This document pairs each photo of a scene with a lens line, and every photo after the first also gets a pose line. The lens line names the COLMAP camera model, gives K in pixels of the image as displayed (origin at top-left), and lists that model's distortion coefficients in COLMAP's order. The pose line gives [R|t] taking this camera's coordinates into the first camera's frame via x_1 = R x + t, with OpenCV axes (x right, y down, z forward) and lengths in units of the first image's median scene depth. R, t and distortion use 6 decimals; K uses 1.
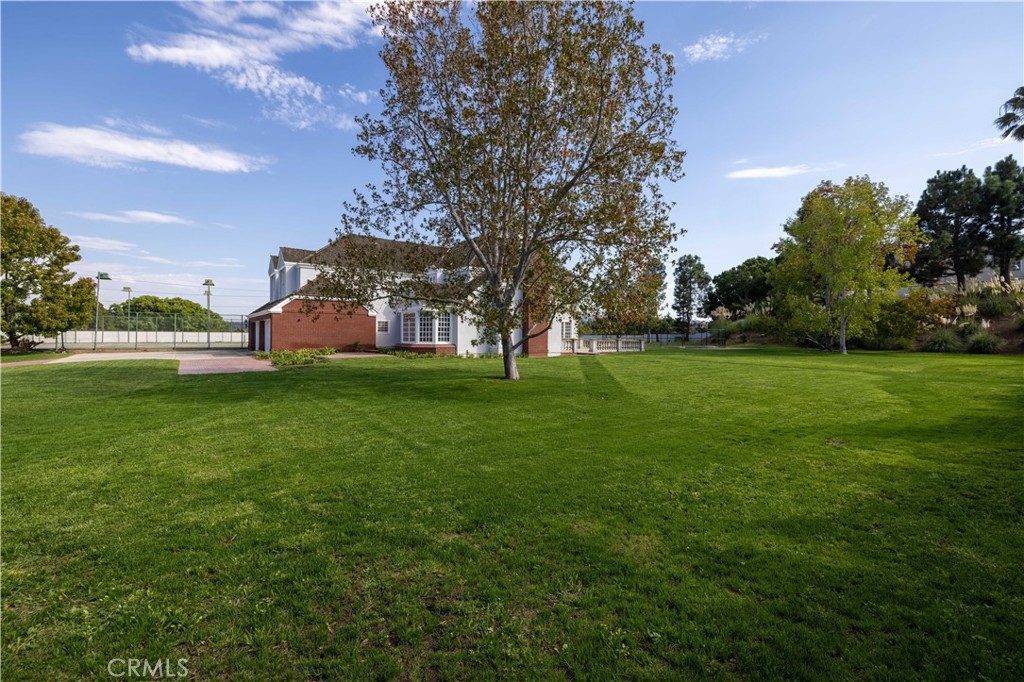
lens RADIAL K [[426.4, 0, 510.9], [0, 426.4, 336.5], [0, 0, 1]] dist [-0.007896, 0.000308]
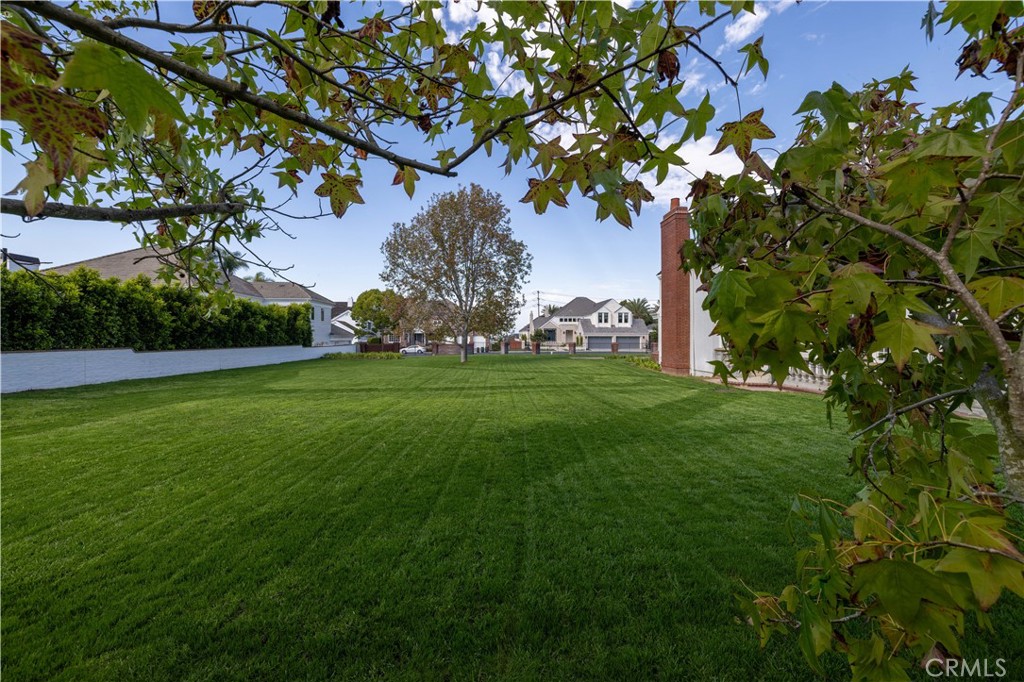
lens RADIAL K [[426.4, 0, 513.2], [0, 426.4, 323.4], [0, 0, 1]] dist [-0.007896, 0.000308]
pose [[-0.563866, -0.034243, -0.825156, 0.671826], [-0.005937, 0.999282, -0.037411, -0.005145], [0.825845, -0.016196, -0.563665, 0.993530]]
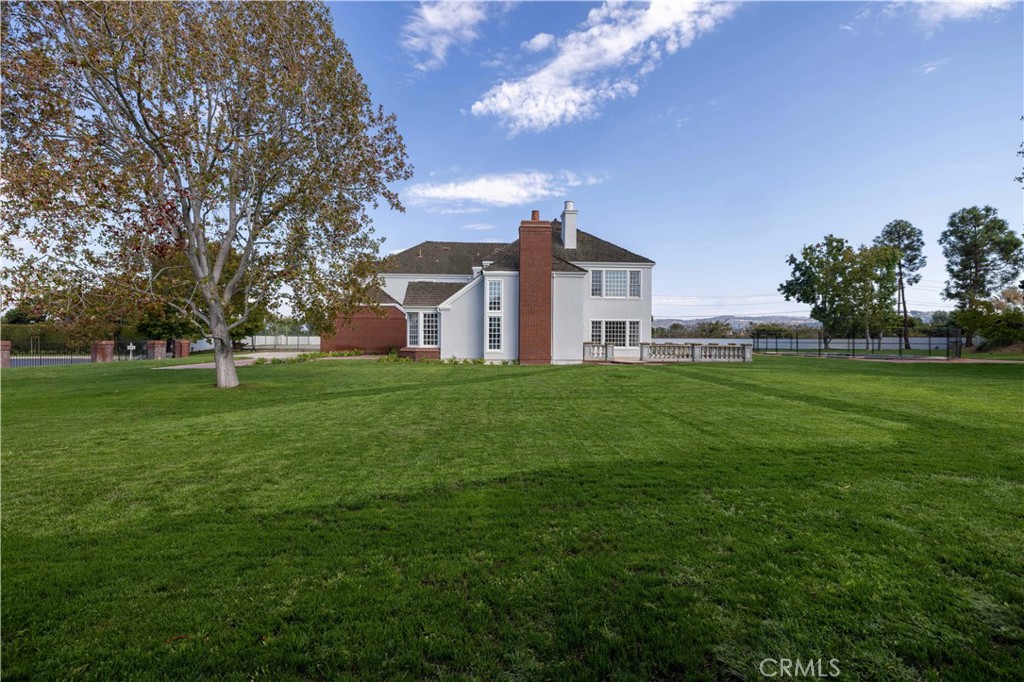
lens RADIAL K [[426.4, 0, 508.0], [0, 426.4, 338.5], [0, 0, 1]] dist [-0.007896, 0.000308]
pose [[0.840675, -0.001991, -0.541536, 0.384537], [-0.000806, 0.999988, -0.004928, 0.002163], [0.541539, 0.004579, 0.840663, 0.261495]]
